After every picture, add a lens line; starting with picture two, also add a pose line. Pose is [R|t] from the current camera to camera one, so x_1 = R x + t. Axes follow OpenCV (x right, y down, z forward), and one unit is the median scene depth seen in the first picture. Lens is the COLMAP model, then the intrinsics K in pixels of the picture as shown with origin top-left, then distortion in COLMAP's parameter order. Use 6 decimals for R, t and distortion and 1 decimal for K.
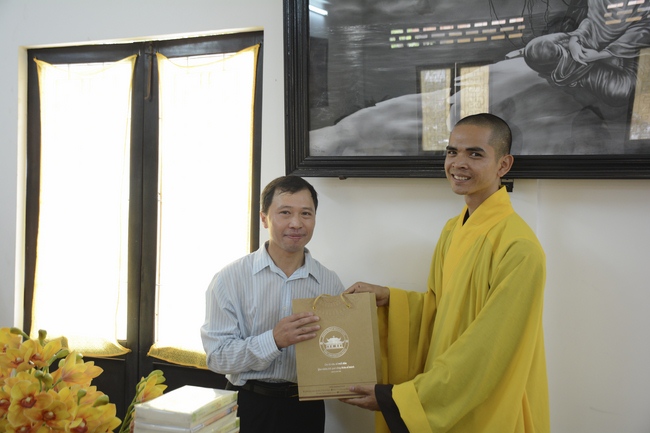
lens RADIAL K [[694.2, 0, 325.0], [0, 694.2, 216.5], [0, 0, 1]] dist [-0.030801, 0.258256]
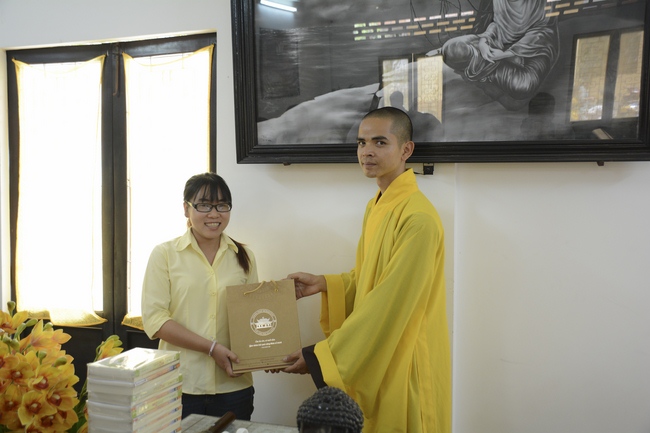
lens RADIAL K [[643.7, 0, 325.0], [0, 643.7, 216.5], [0, 0, 1]] dist [-0.070788, 0.231638]
pose [[0.999504, -0.017290, 0.026318, 0.058789], [0.016398, 0.999296, 0.033735, -0.004573], [-0.026883, -0.033286, 0.999084, -0.047749]]
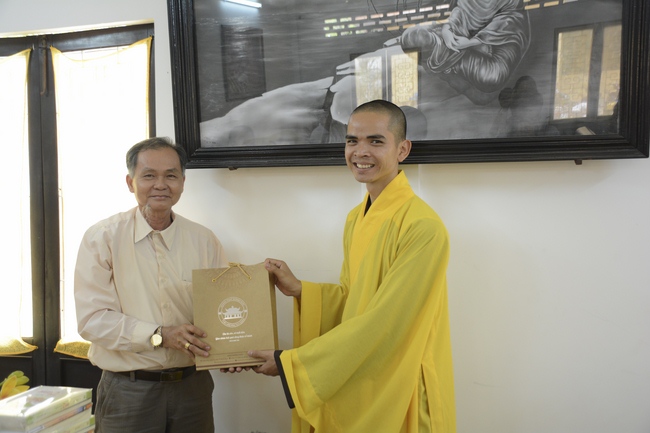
lens RADIAL K [[675.0, 0, 325.0], [0, 675.0, 216.5], [0, 0, 1]] dist [-0.056502, 0.275511]
pose [[0.997752, -0.034573, 0.057410, 0.100974], [0.033316, 0.999187, 0.022700, -0.003616], [-0.058149, -0.020736, 0.998093, 0.012990]]
